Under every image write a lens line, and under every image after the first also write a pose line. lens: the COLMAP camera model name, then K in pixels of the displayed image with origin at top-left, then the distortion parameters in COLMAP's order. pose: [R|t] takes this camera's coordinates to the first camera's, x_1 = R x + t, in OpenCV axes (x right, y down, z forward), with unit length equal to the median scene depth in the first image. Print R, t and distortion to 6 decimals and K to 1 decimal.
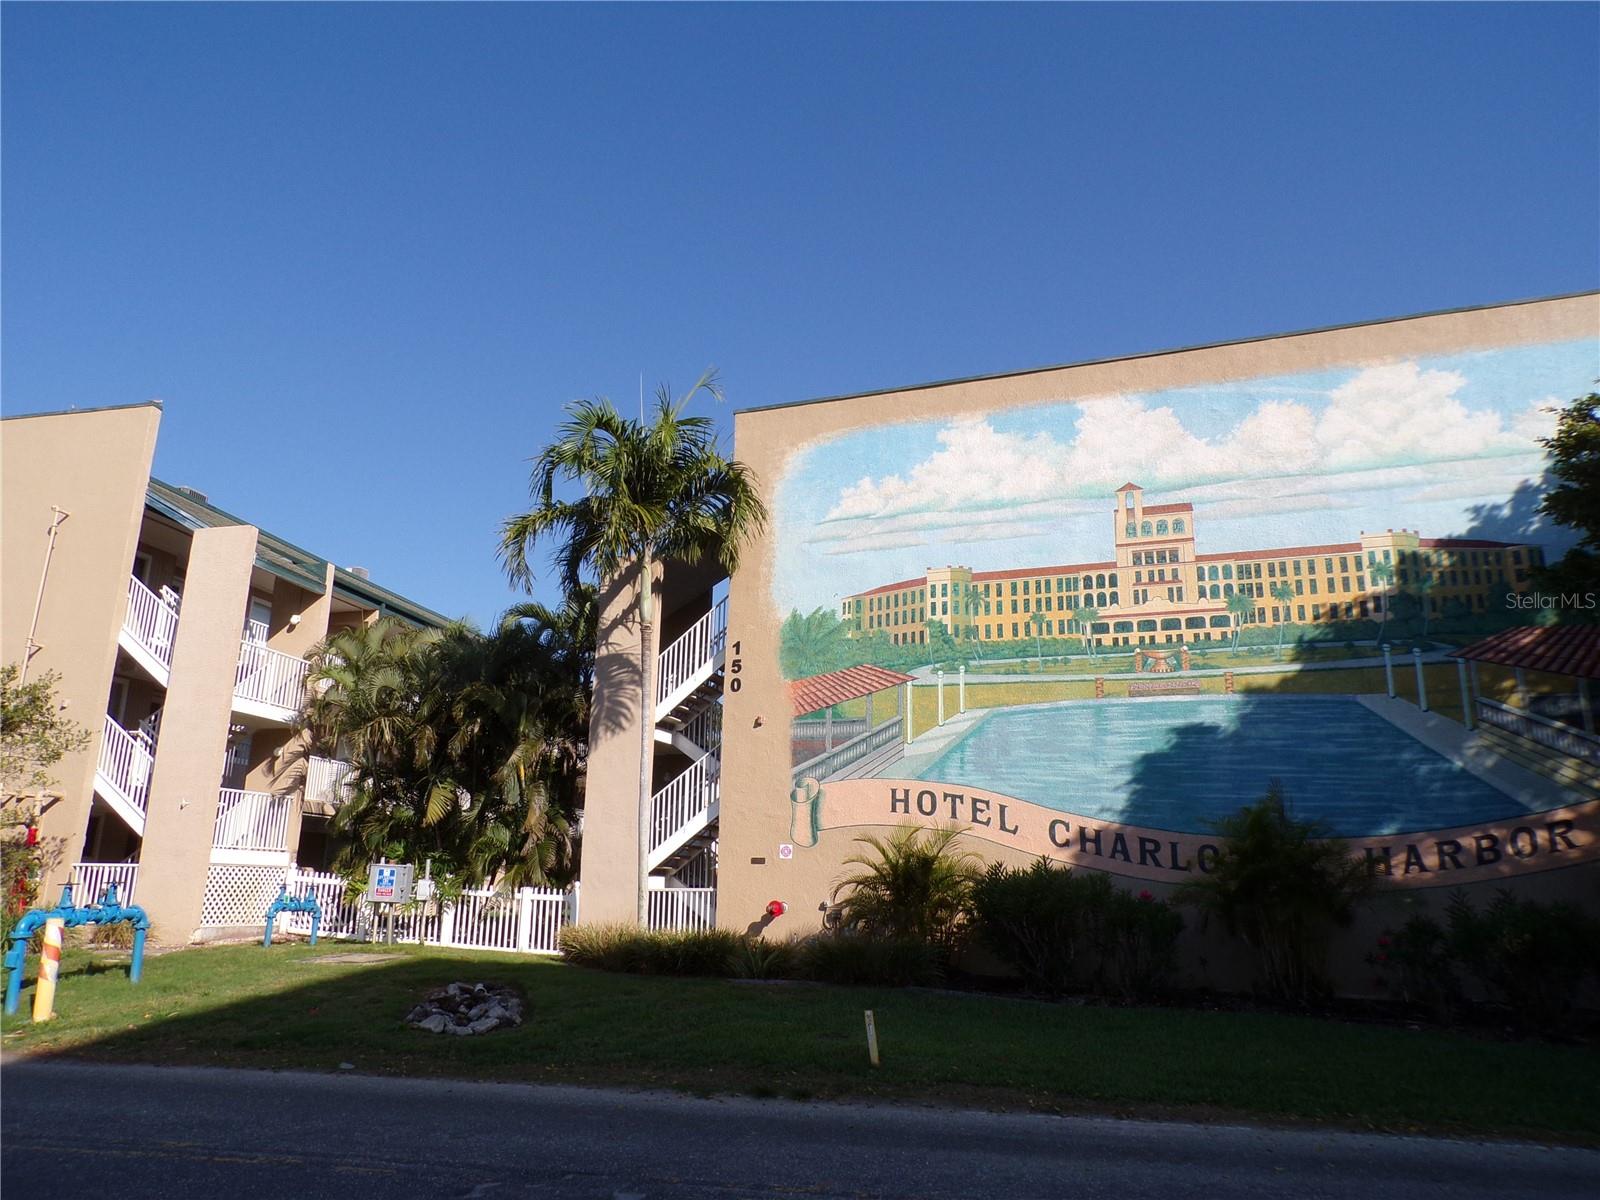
lens RADIAL K [[1089.1, 0, 804.3], [0, 1089.1, 601.8], [0, 0, 1]] dist [0.007483, 0.005232]
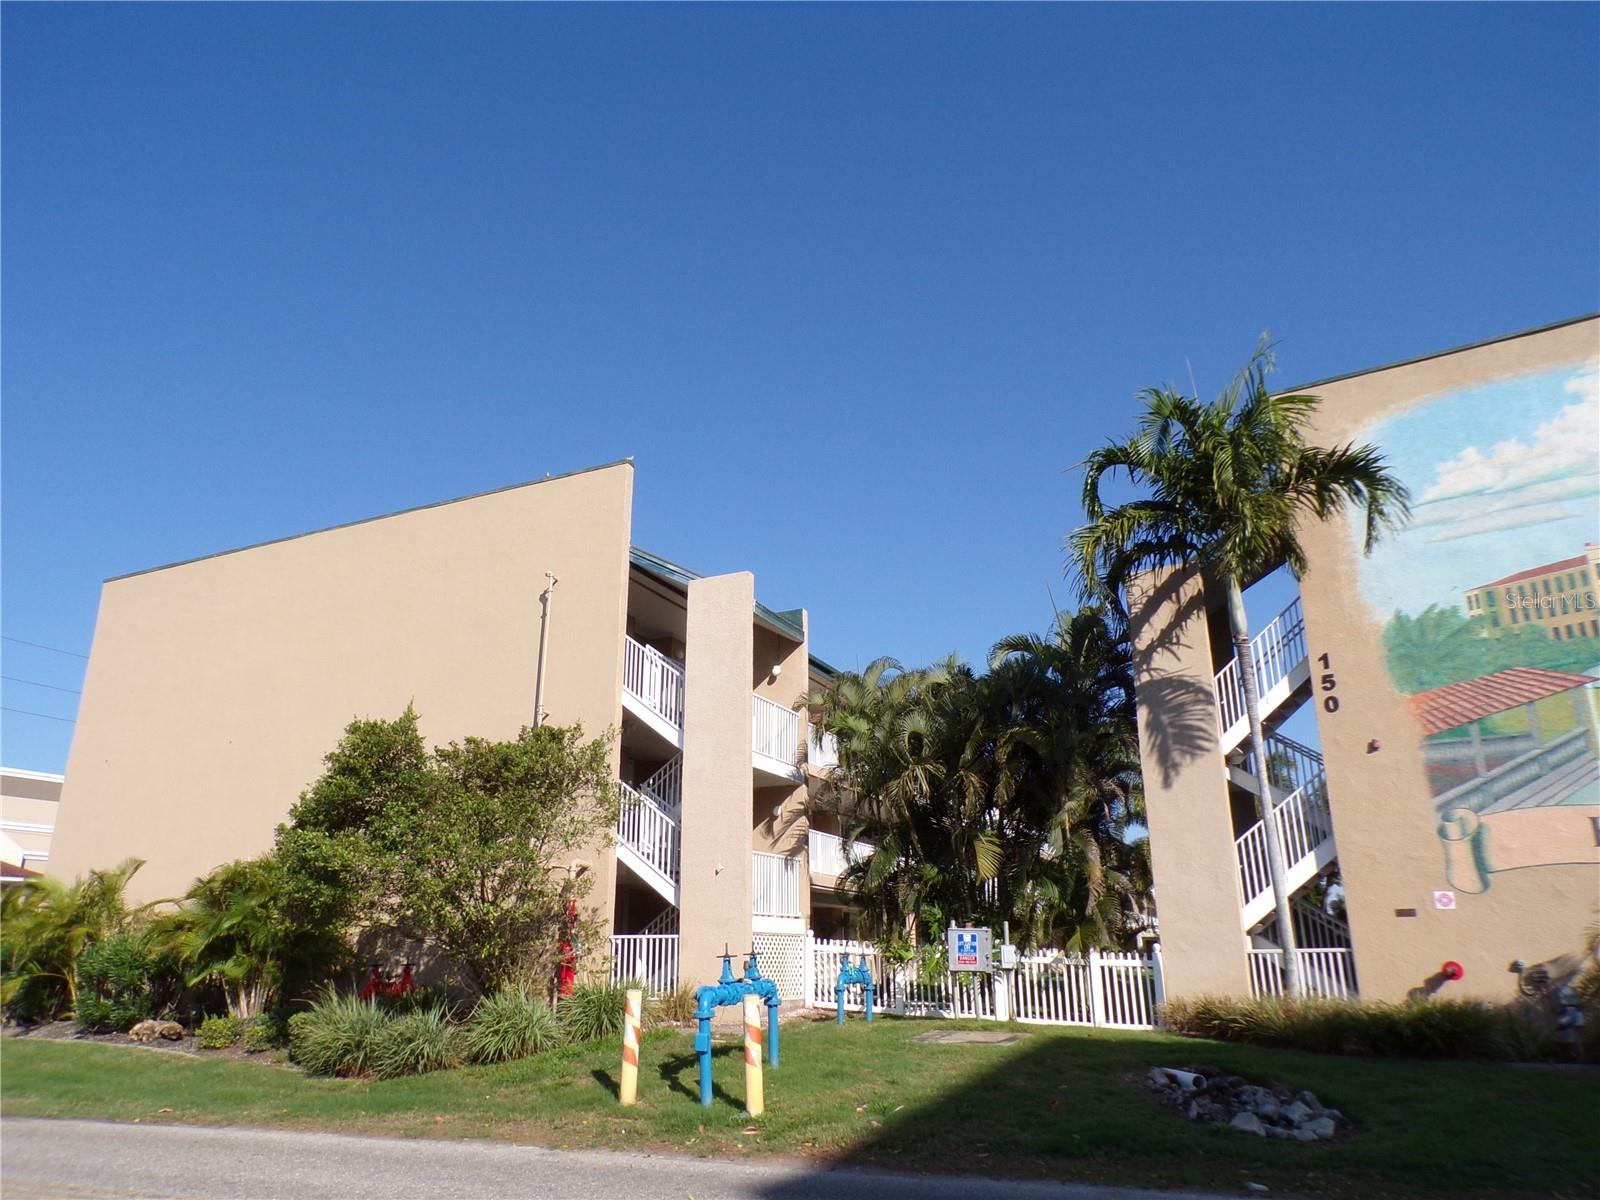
lens RADIAL K [[1089.1, 0, 795.8], [0, 1089.1, 600.9], [0, 0, 1]] dist [0.007483, 0.005232]
pose [[0.978806, -0.084226, -0.186670, -0.306912], [0.073852, 0.995349, -0.061858, 0.017852], [0.191012, 0.046761, 0.980473, 0.081297]]
